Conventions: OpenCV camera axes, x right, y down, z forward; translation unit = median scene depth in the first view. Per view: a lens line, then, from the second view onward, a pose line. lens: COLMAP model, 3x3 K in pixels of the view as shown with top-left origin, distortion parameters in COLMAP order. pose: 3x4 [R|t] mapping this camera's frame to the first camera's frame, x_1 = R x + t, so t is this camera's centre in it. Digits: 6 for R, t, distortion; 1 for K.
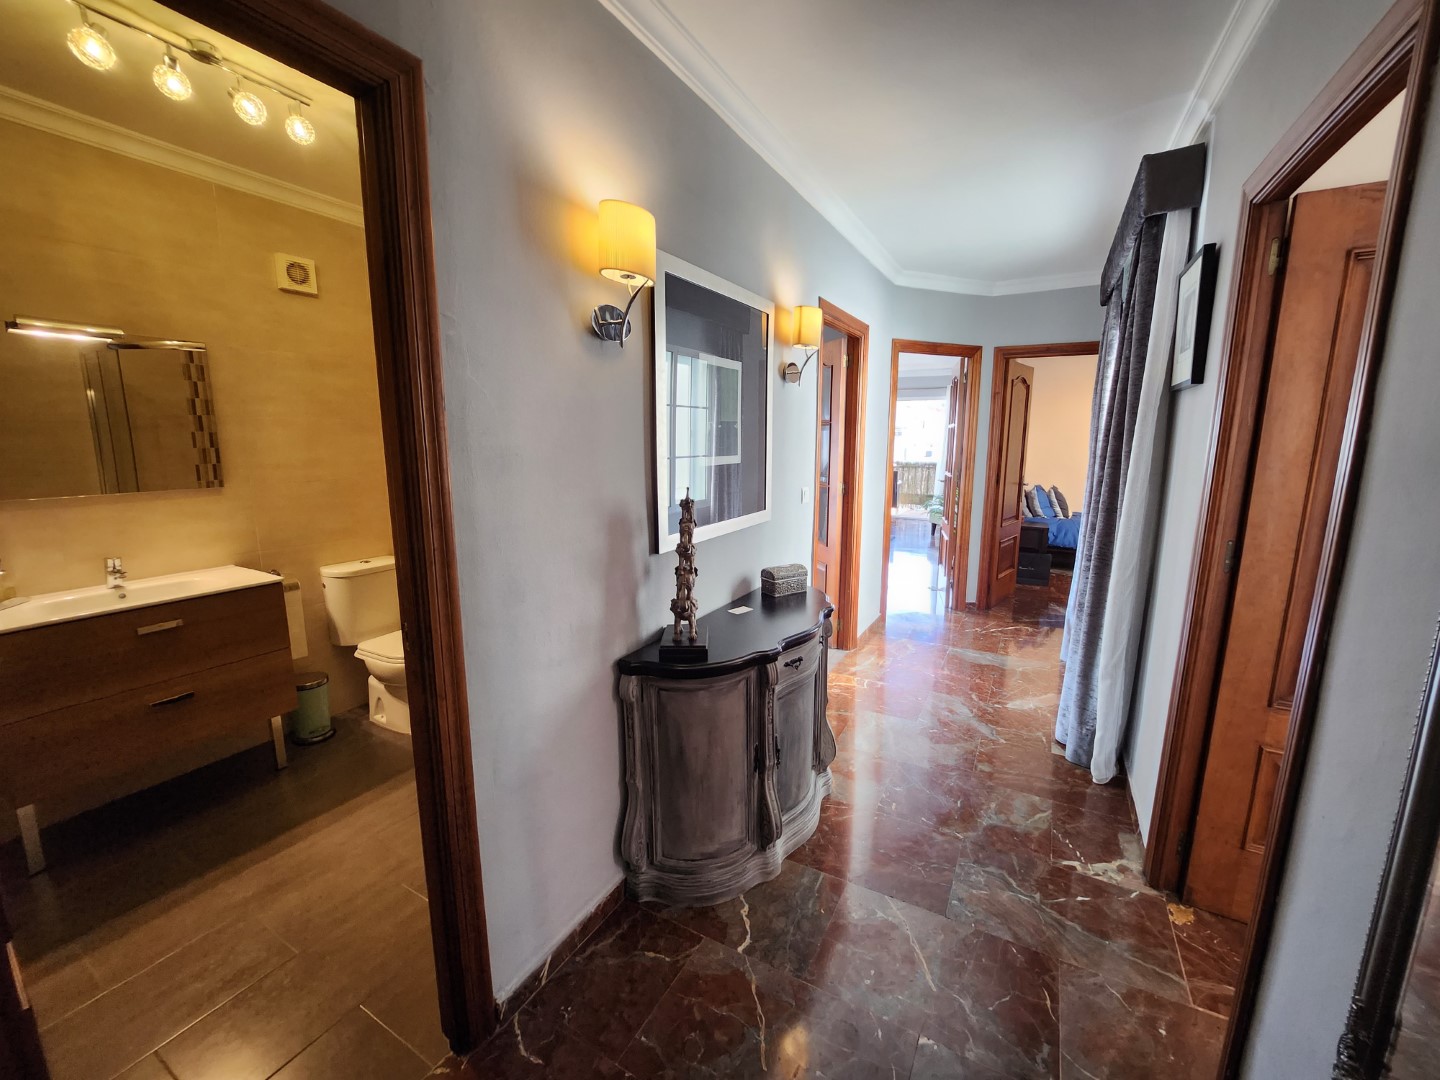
lens RADIAL K [[577.6, 0, 727.5], [0, 577.6, 533.3], [0, 0, 1]] dist [-0.018636, -0.000101]
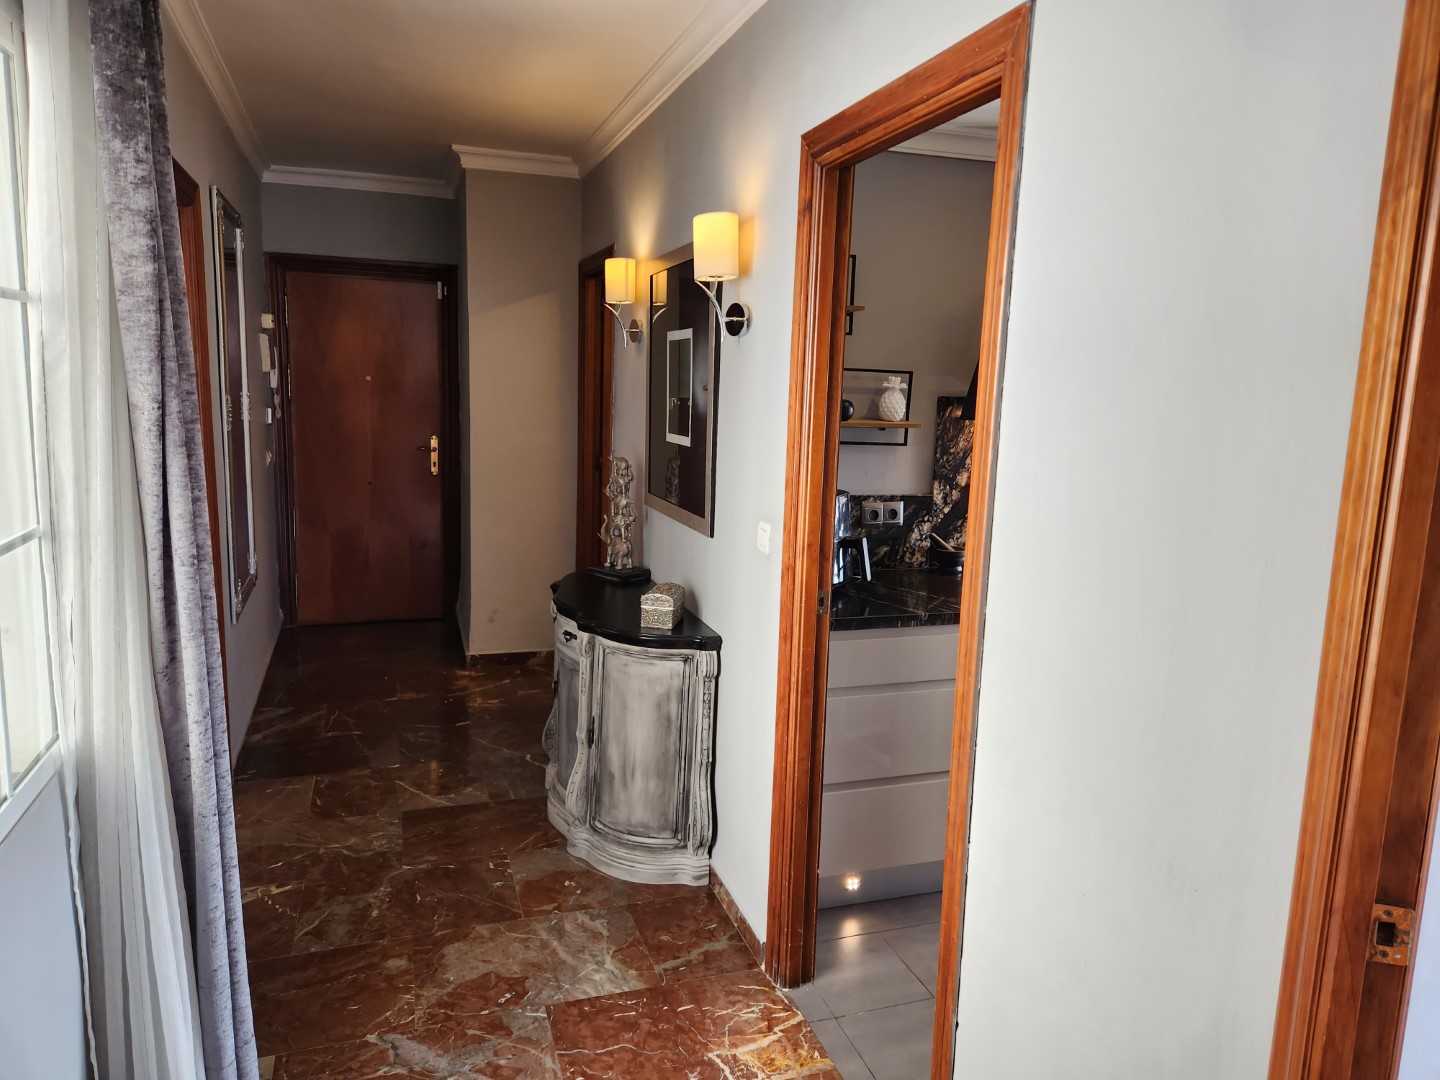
lens RADIAL K [[965.9, 0, 723.9], [0, 965.9, 539.6], [0, 0, 1]] dist [0.011209, 0.001453]
pose [[-0.671141, 0.092221, -0.735571, 1.063542], [-0.161788, 0.950093, 0.266734, -0.388802], [0.723460, 0.298023, -0.622726, 2.014077]]
